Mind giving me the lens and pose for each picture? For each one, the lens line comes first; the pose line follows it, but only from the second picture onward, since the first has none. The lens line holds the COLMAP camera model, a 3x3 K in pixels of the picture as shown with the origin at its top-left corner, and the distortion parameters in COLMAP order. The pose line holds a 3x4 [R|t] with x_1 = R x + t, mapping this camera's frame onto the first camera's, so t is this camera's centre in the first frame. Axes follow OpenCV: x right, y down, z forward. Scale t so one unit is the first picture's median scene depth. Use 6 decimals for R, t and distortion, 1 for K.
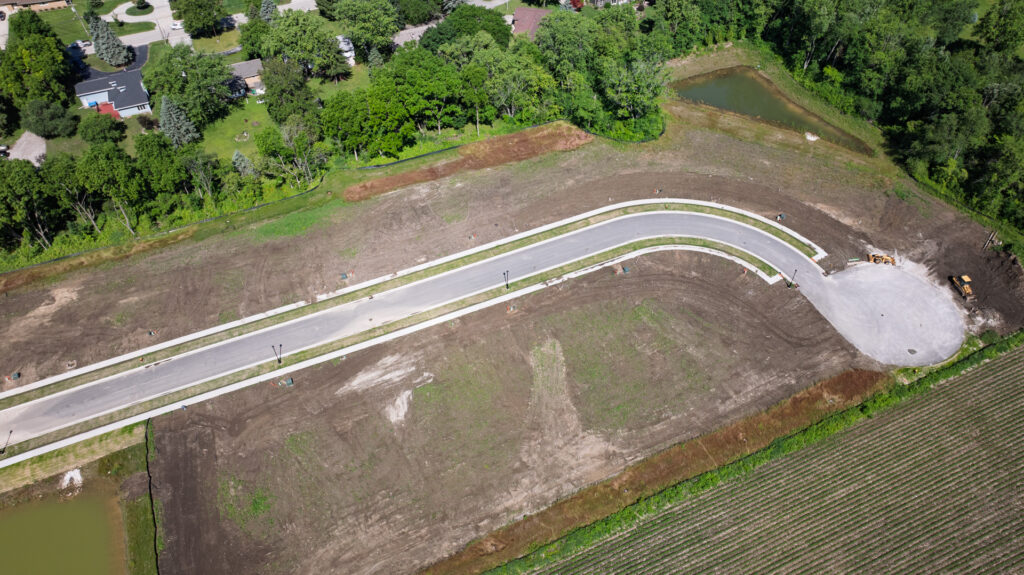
lens RADIAL K [[720.8, 0, 517.0], [0, 720.8, 283.8], [0, 0, 1]] dist [-0.017966, -0.003515]
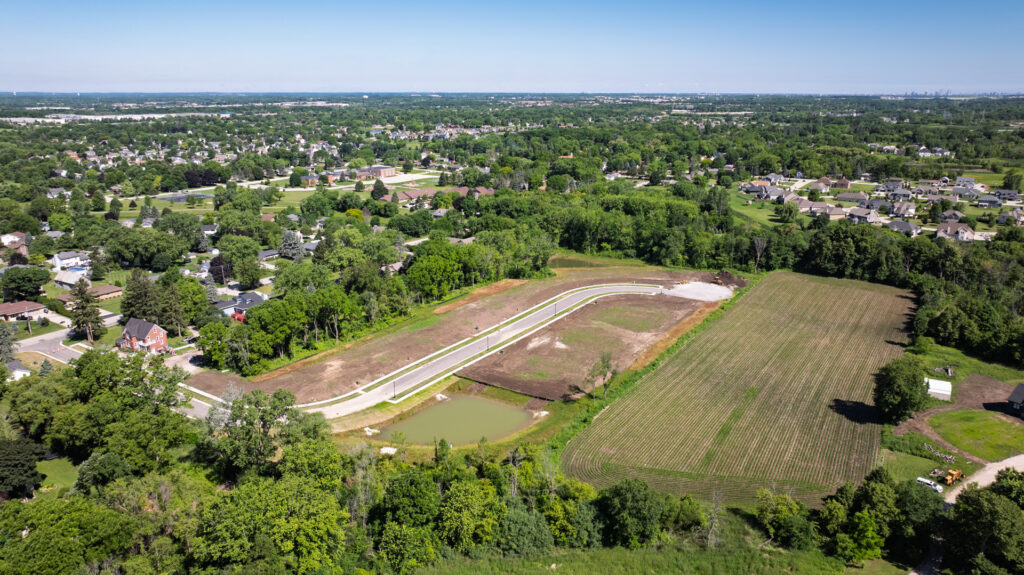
lens RADIAL K [[720.8, 0, 517.0], [0, 720.8, 283.8], [0, 0, 1]] dist [-0.017966, -0.003515]
pose [[0.836923, -0.135566, 0.530266, -1.128428], [0.395088, 0.820116, -0.413903, 0.704335], [-0.378768, 0.555906, 0.739934, -0.454410]]
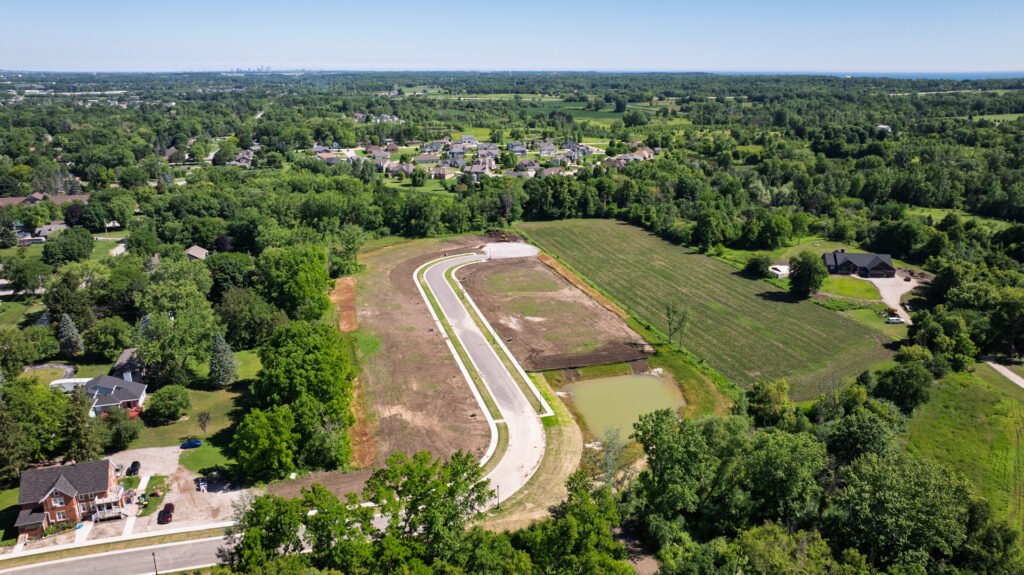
lens RADIAL K [[719.2, 0, 517.2], [0, 719.2, 284.7], [0, 0, 1]] dist [-0.012668, -0.000237]
pose [[0.134055, -0.280226, 0.950528, -1.710791], [0.721742, 0.684883, 0.100122, -0.102007], [-0.679057, 0.672613, 0.294063, 0.354980]]
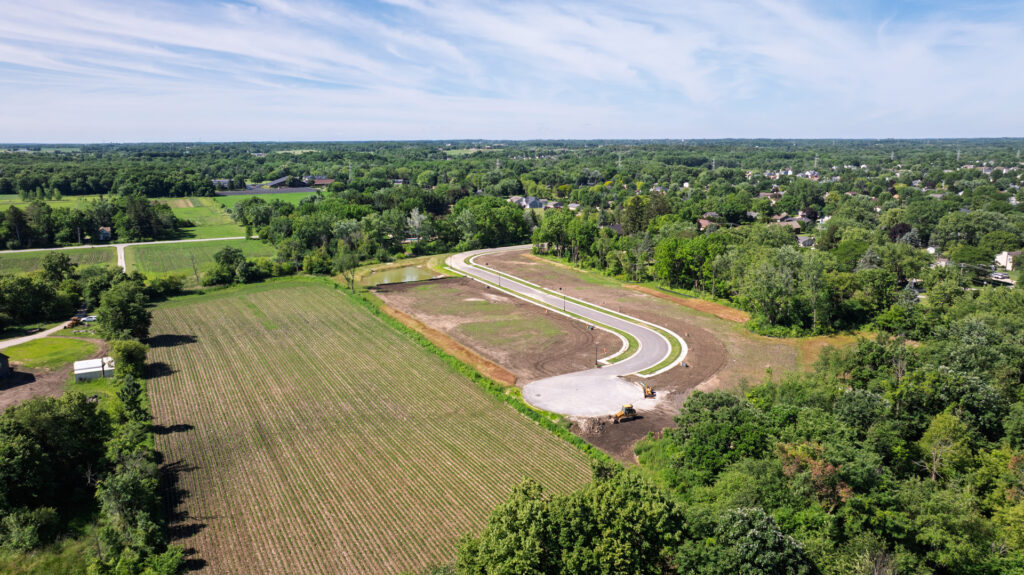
lens RADIAL K [[720.8, 0, 517.0], [0, 720.8, 283.8], [0, 0, 1]] dist [-0.017966, -0.003515]
pose [[0.078396, 0.204224, -0.975780, 1.524490], [-0.722891, 0.685661, 0.085425, -0.095931], [0.686500, 0.698686, 0.201384, 0.570283]]
